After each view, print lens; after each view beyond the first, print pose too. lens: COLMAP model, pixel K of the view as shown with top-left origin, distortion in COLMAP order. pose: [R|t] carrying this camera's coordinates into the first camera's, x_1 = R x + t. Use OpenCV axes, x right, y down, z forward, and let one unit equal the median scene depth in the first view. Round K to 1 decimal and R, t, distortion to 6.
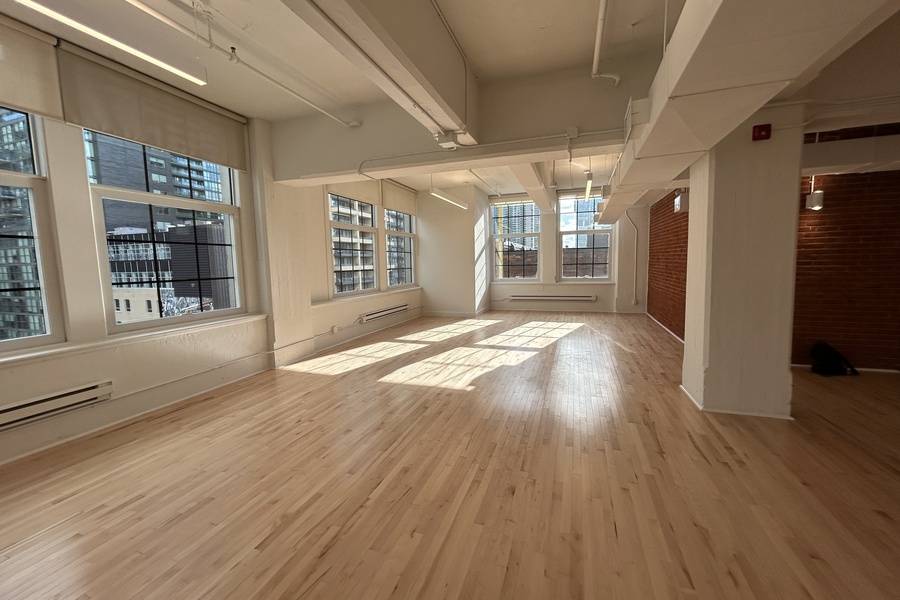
lens RADIAL K [[364.1, 0, 447.3], [0, 364.1, 299.6], [0, 0, 1]] dist [0.001863, -0.000019]
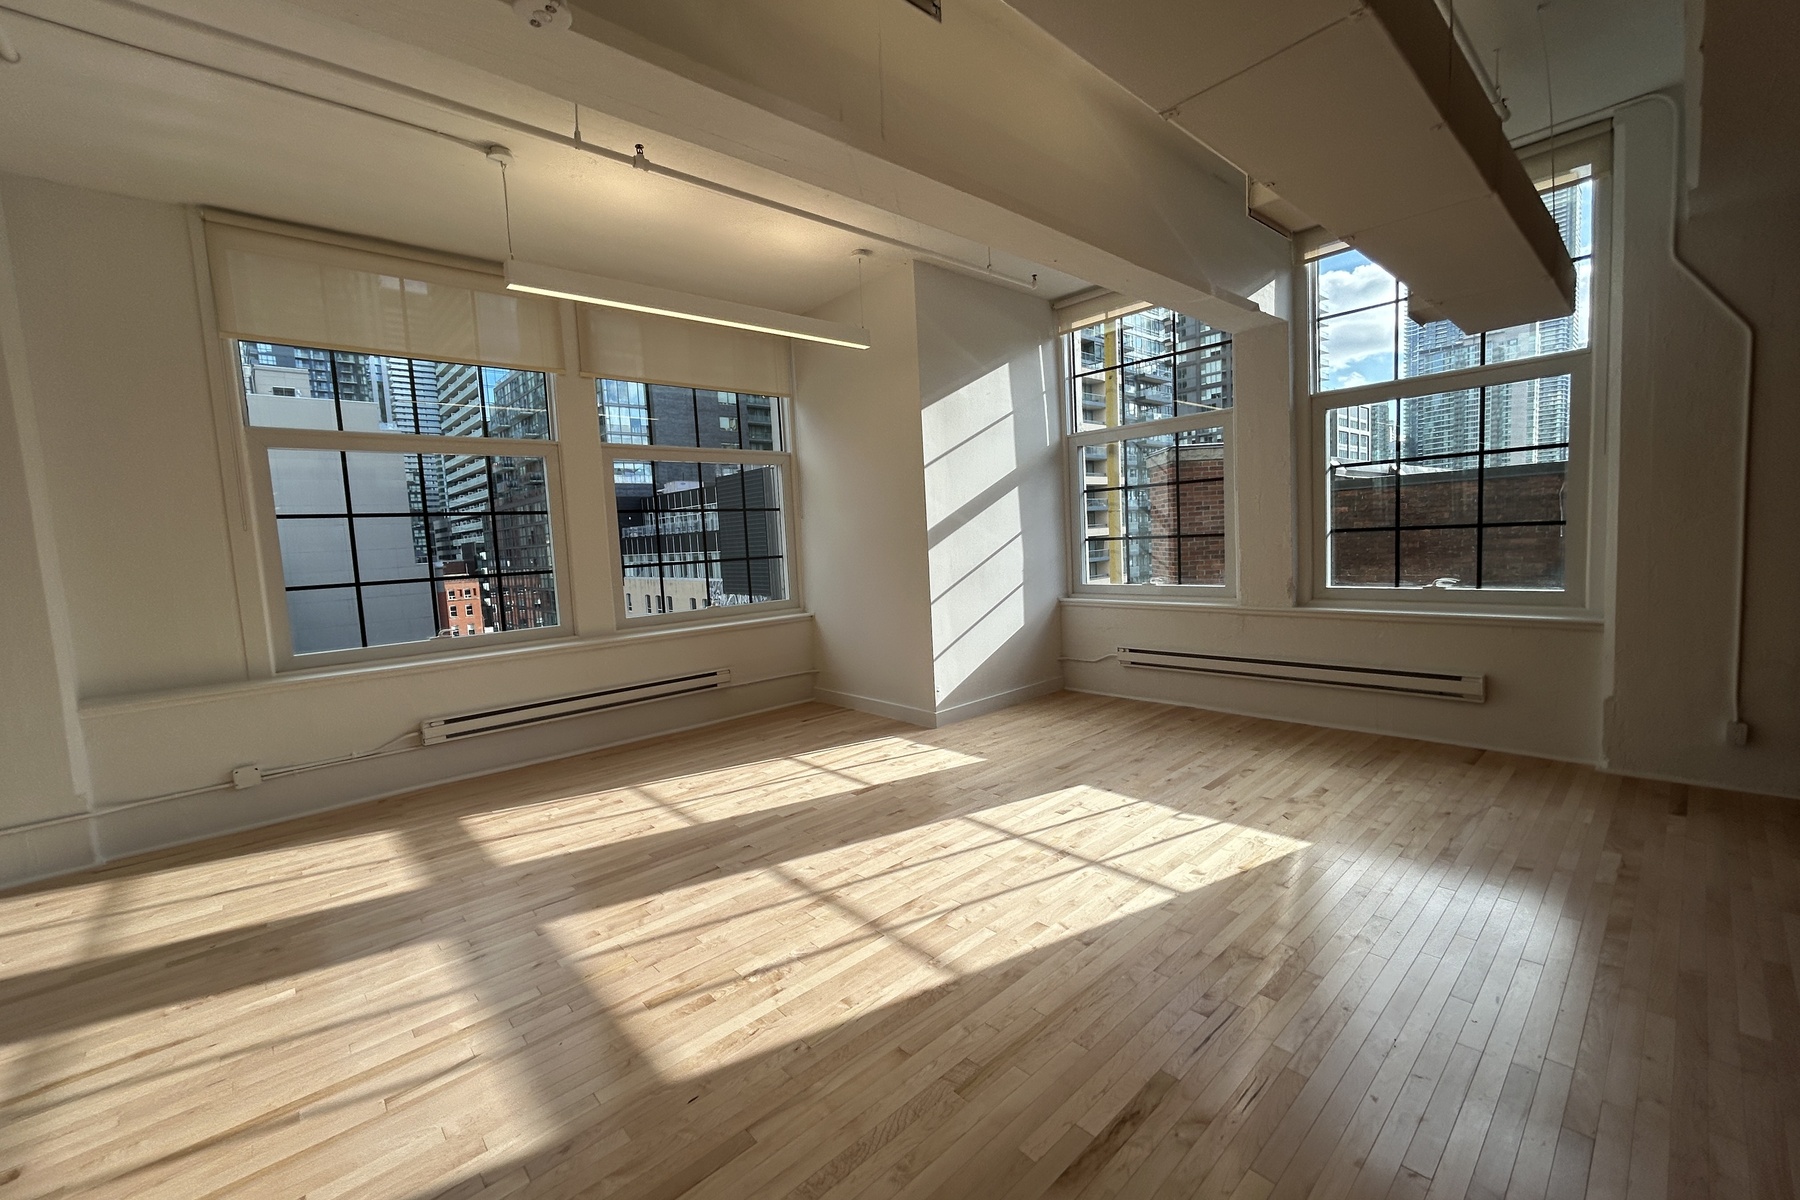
lens RADIAL K [[728.1, 0, 895.8], [0, 728.1, 594.9], [0, 0, 1]] dist [0.001863, -0.000019]
pose [[0.885715, 0.014326, -0.464008, 0.668553], [-0.016471, 0.999864, -0.000570, -0.116878], [0.463936, 0.008147, 0.885831, 1.032980]]
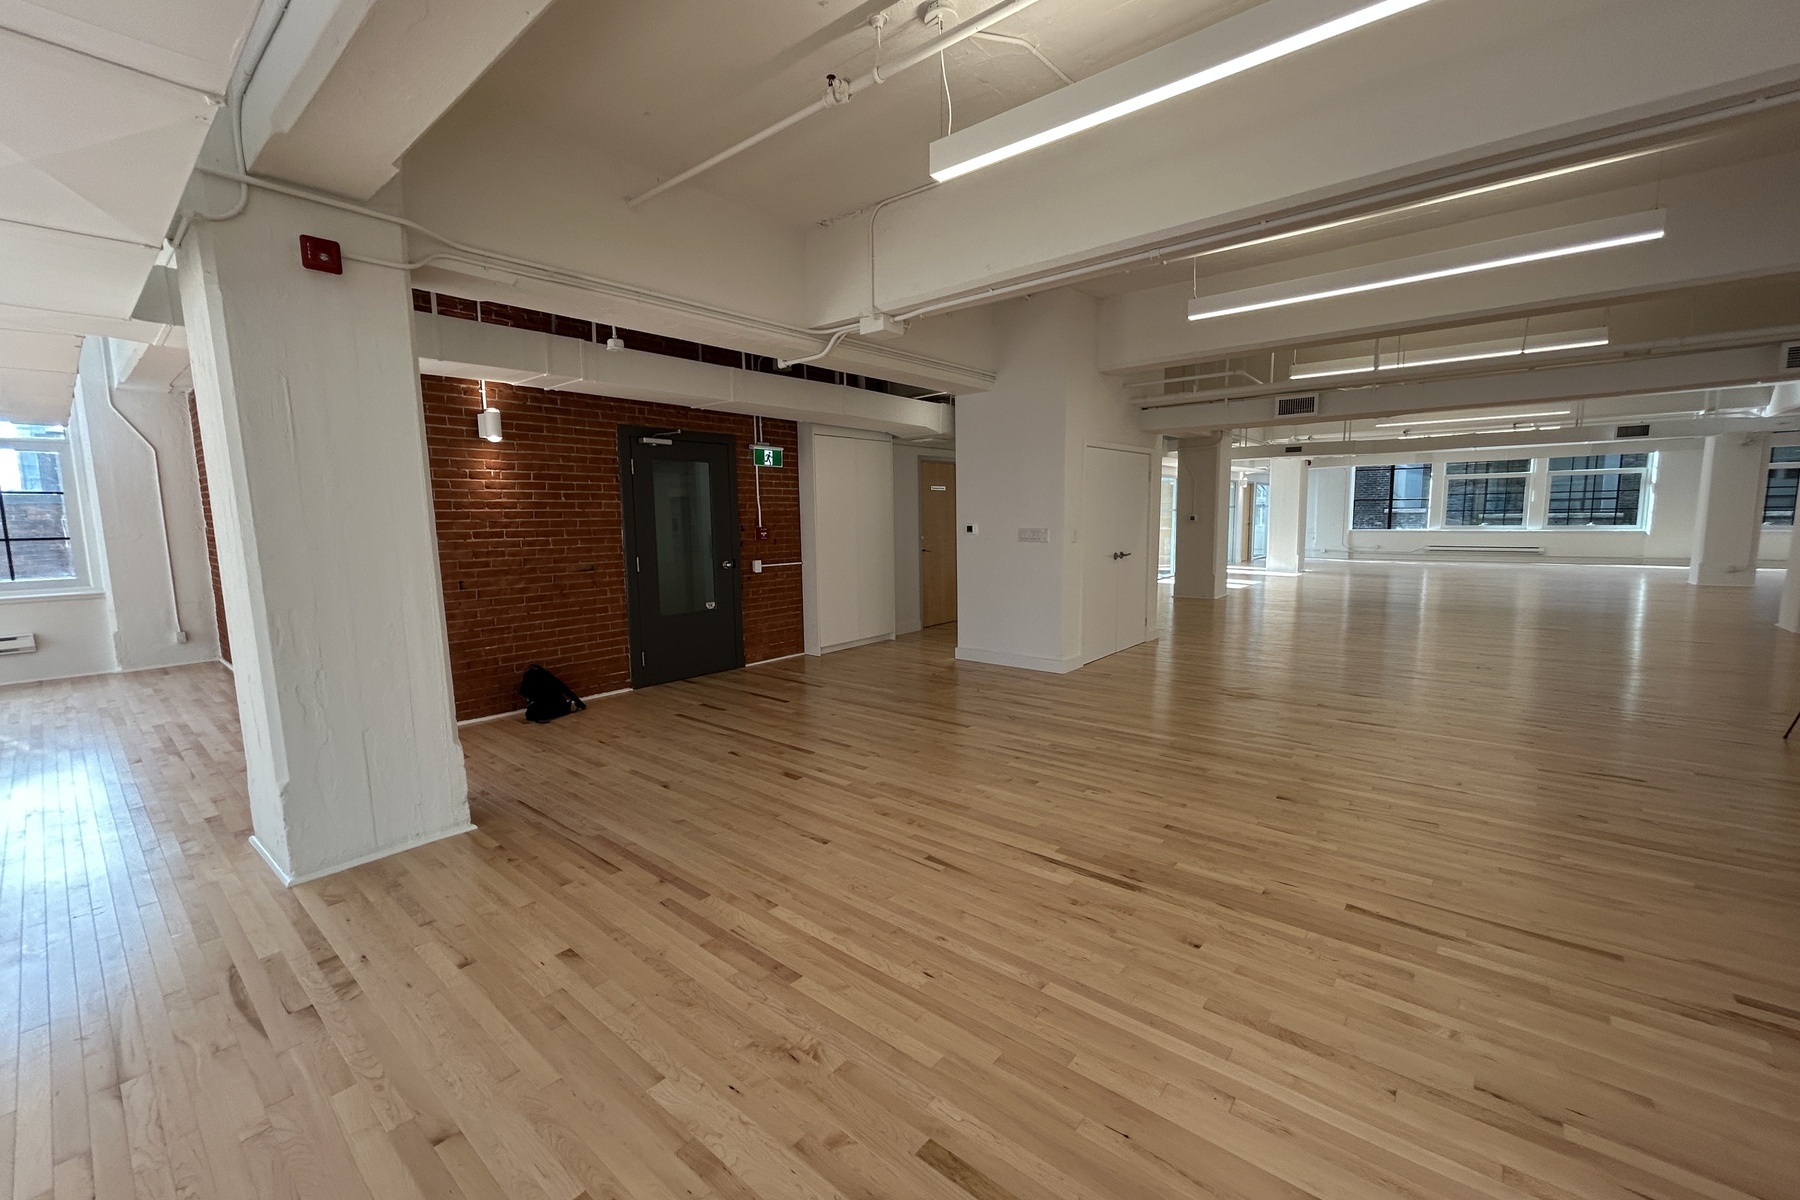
lens RADIAL K [[728.1, 0, 902.2], [0, 728.1, 610.3], [0, 0, 1]] dist [0.001863, -0.000019]
pose [[0.349674, -0.107725, 0.930658, 0.136117], [0.103020, 0.991765, 0.076090, -0.003371], [-0.931190, 0.069269, 0.357892, 0.008261]]
